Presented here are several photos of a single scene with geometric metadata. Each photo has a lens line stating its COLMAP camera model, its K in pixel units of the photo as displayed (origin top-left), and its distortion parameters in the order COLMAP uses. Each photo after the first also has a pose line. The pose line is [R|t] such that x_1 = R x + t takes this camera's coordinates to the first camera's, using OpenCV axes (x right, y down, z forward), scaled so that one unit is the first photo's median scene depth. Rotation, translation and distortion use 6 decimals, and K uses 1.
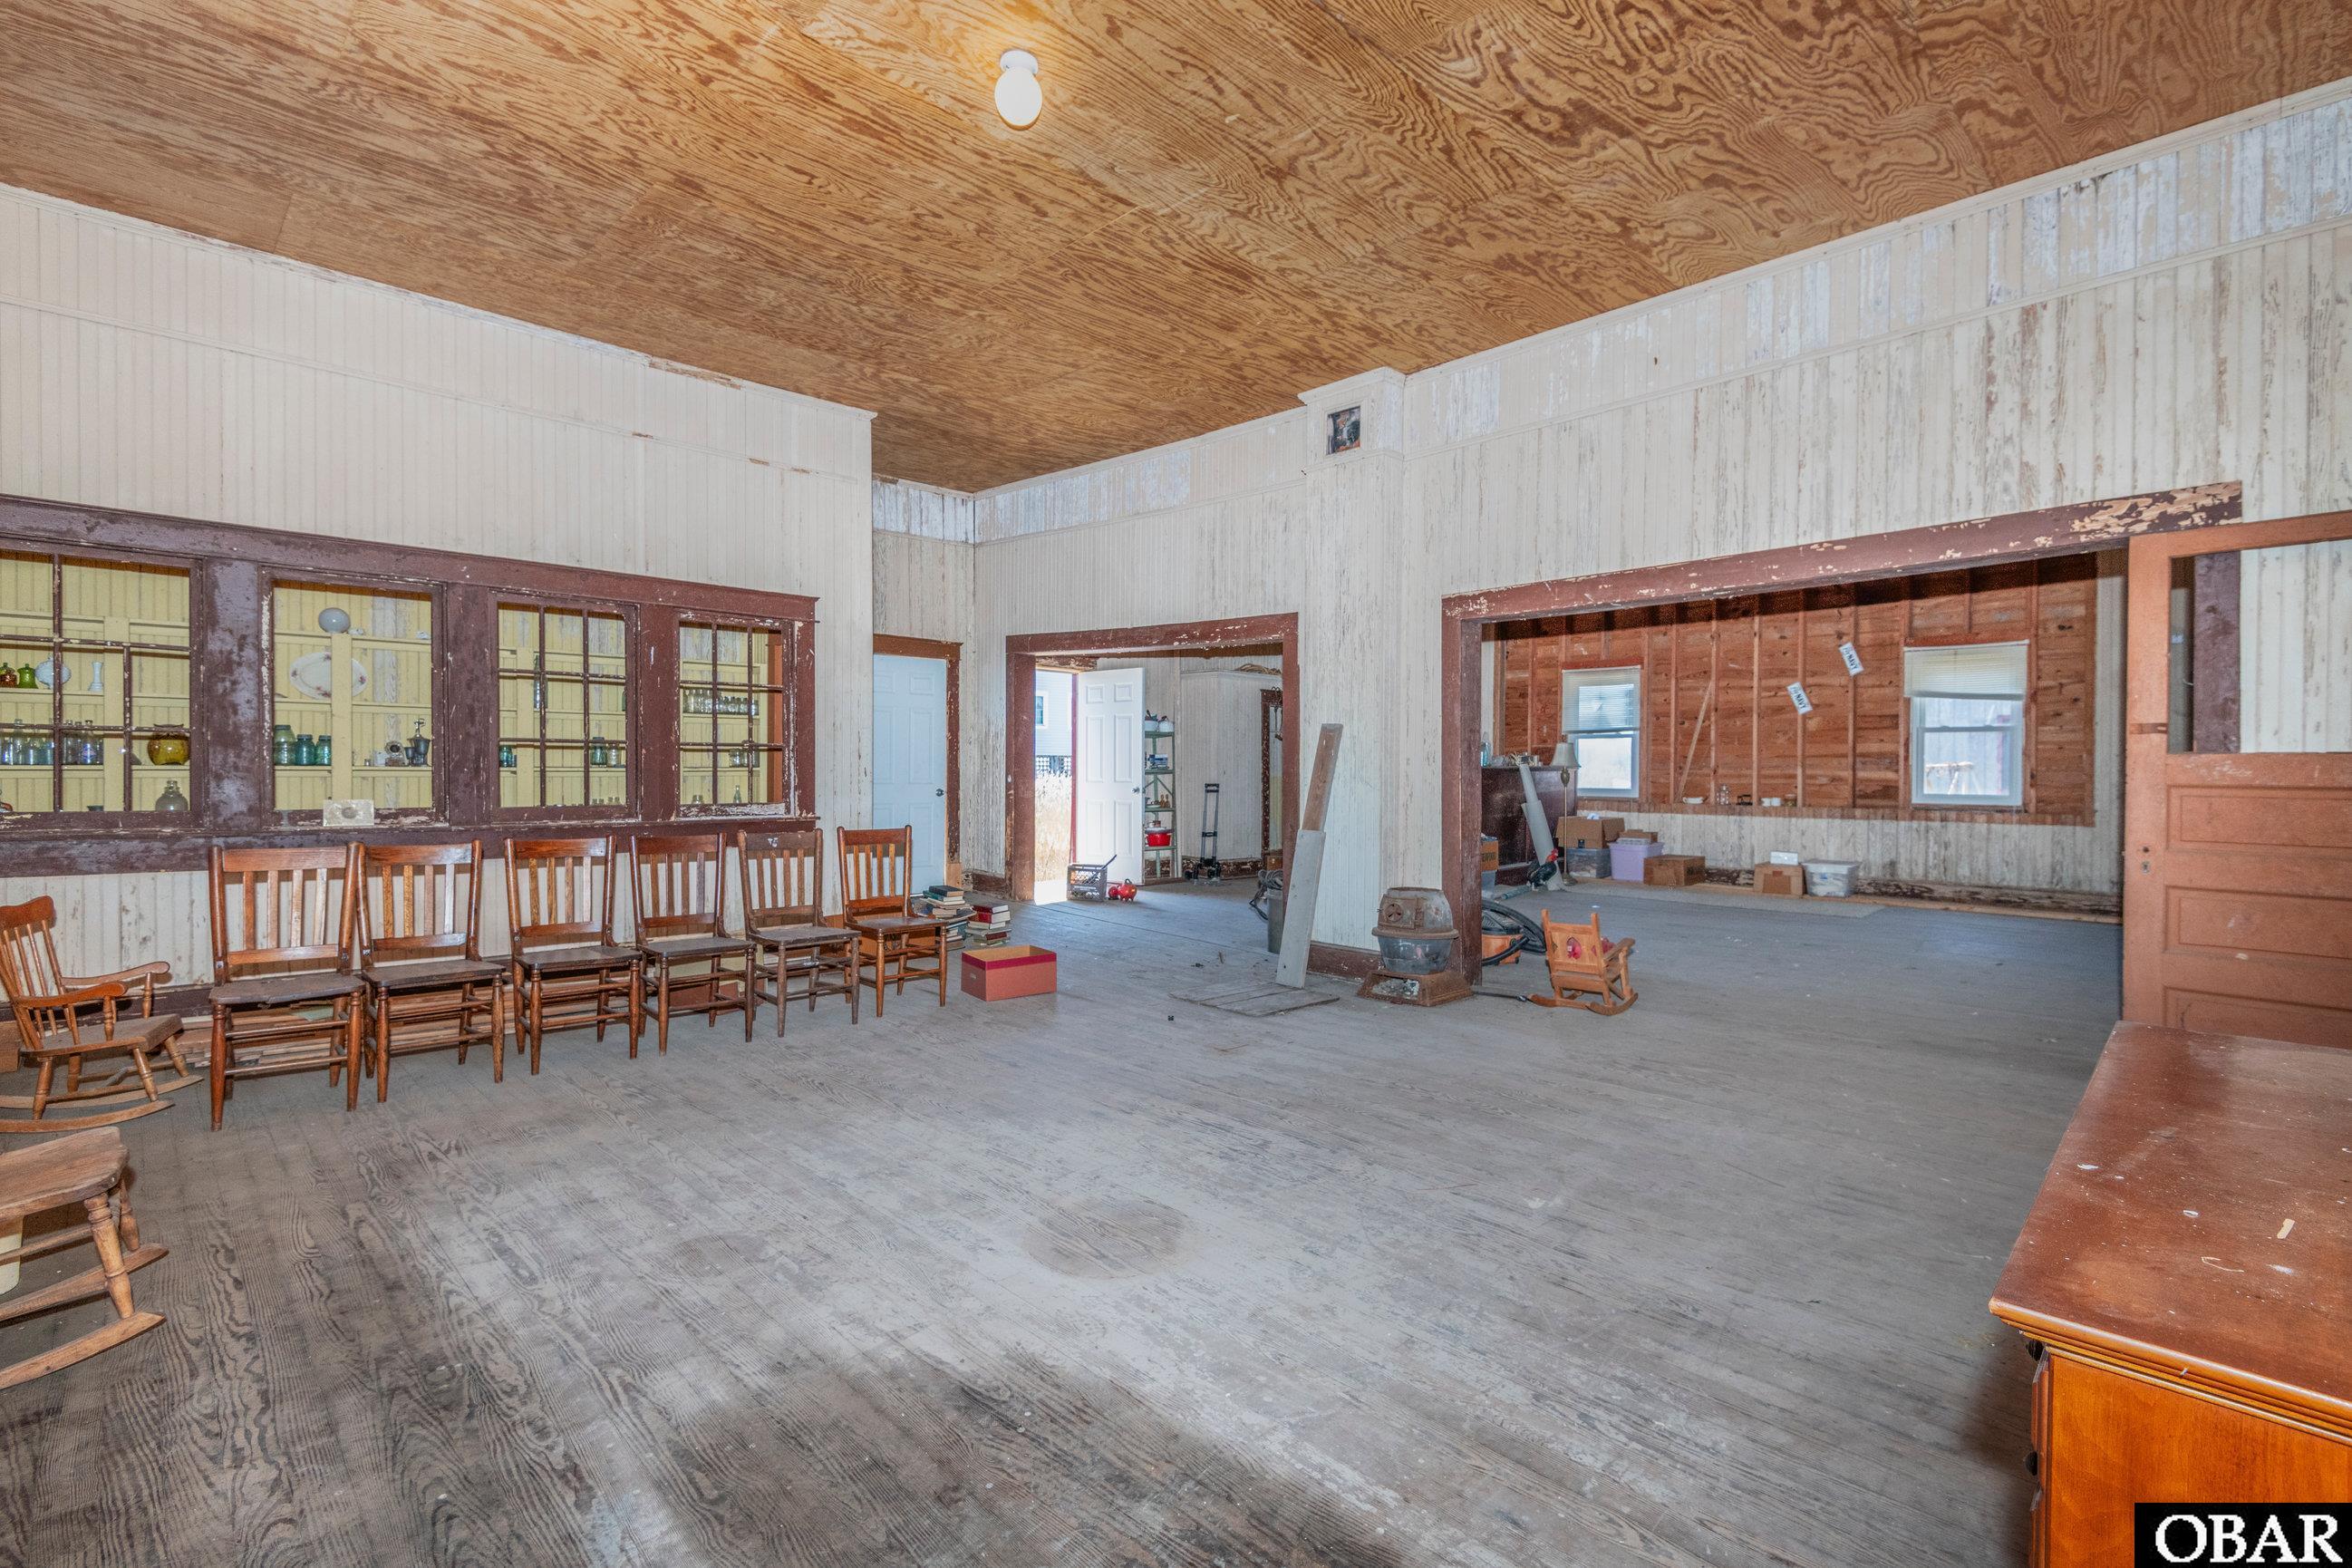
lens RADIAL K [[1090.2, 0, 1176.0], [0, 1090.2, 781.5], [0, 0, 1]] dist [0.016187, -0.003318]
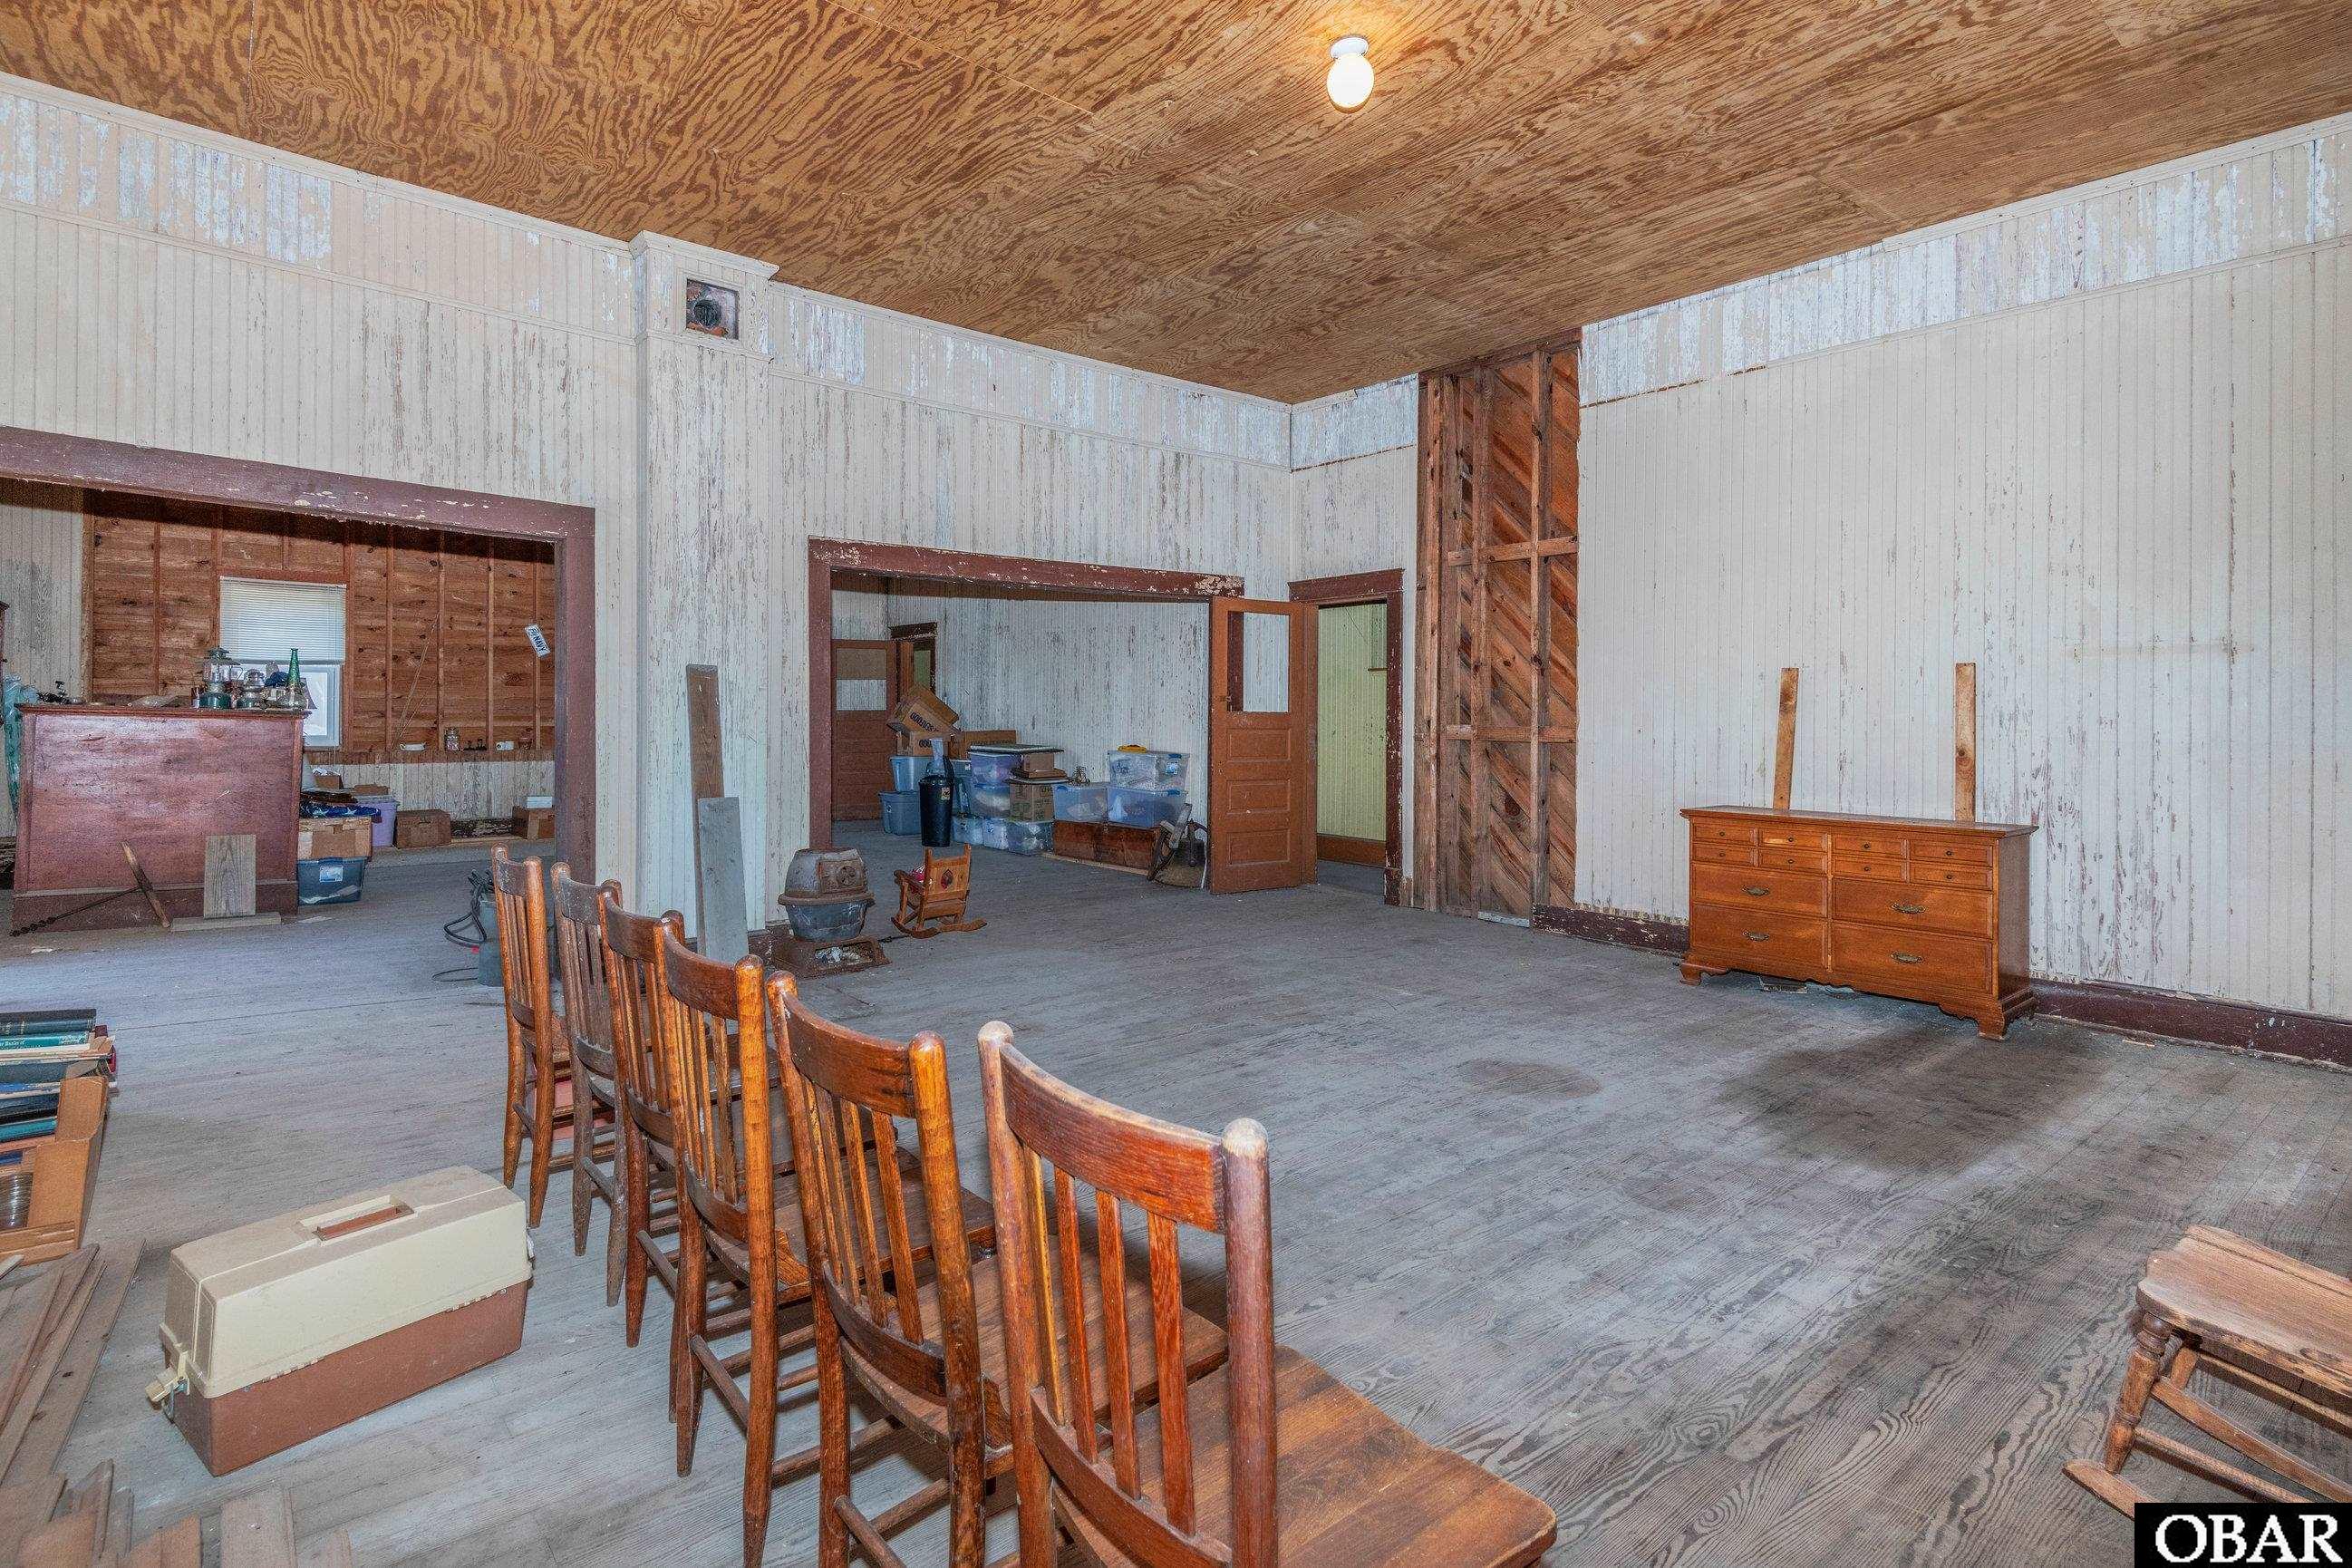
lens RADIAL K [[1090.2, 0, 1173.7], [0, 1090.2, 716.1], [0, 0, 1]] dist [0.016187, -0.003318]
pose [[0.097966, -0.004072, 0.995181, -1.076619], [0.003271, 0.999988, 0.003770, -0.028468], [-0.995184, 0.002886, 0.097978, 0.968208]]
